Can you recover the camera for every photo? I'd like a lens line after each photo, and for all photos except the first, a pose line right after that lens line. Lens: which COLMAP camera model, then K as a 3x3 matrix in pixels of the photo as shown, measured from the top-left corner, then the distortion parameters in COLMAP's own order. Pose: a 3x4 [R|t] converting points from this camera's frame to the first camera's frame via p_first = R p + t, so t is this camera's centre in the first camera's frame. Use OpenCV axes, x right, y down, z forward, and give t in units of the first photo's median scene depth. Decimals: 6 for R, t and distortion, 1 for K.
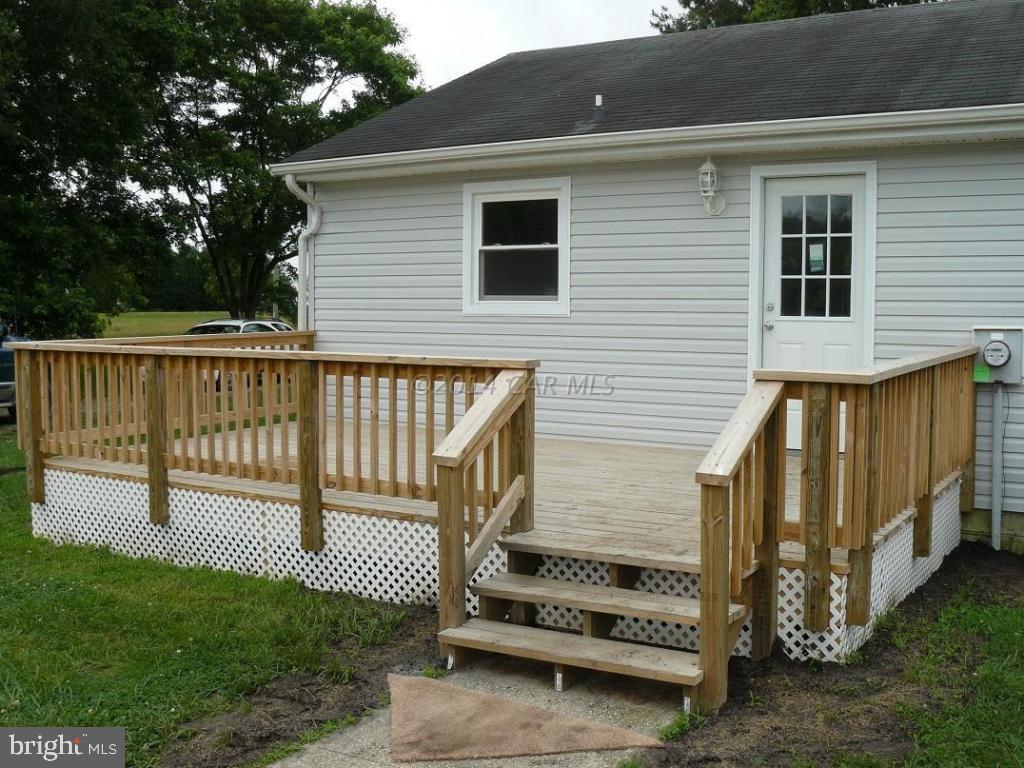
lens RADIAL K [[1128.4, 0, 512.0], [0, 1128.4, 384.0], [0, 0, 1]] dist [-0.155856, -0.000163]
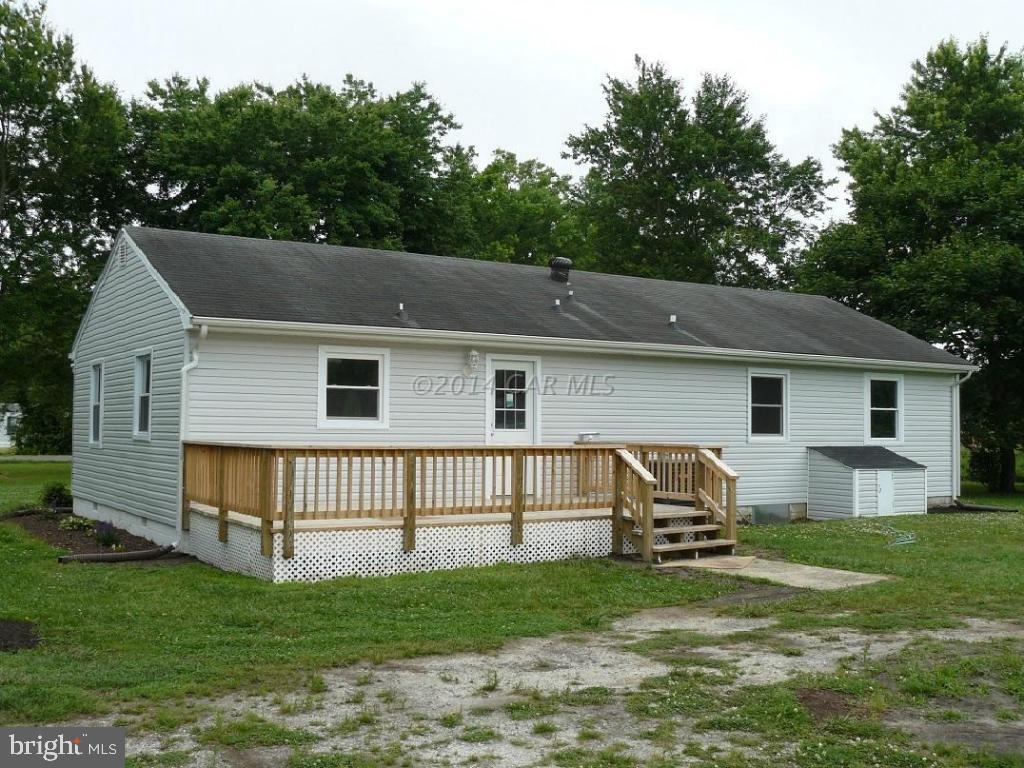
lens RADIAL K [[1128.4, 0, 512.0], [0, 1128.4, 384.0], [0, 0, 1]] dist [-0.155856, -0.000163]
pose [[0.444990, 0.037678, 0.894743, -1.406450], [0.058802, 0.995729, -0.071175, 0.004091], [-0.893603, 0.084285, 0.440874, 0.070276]]
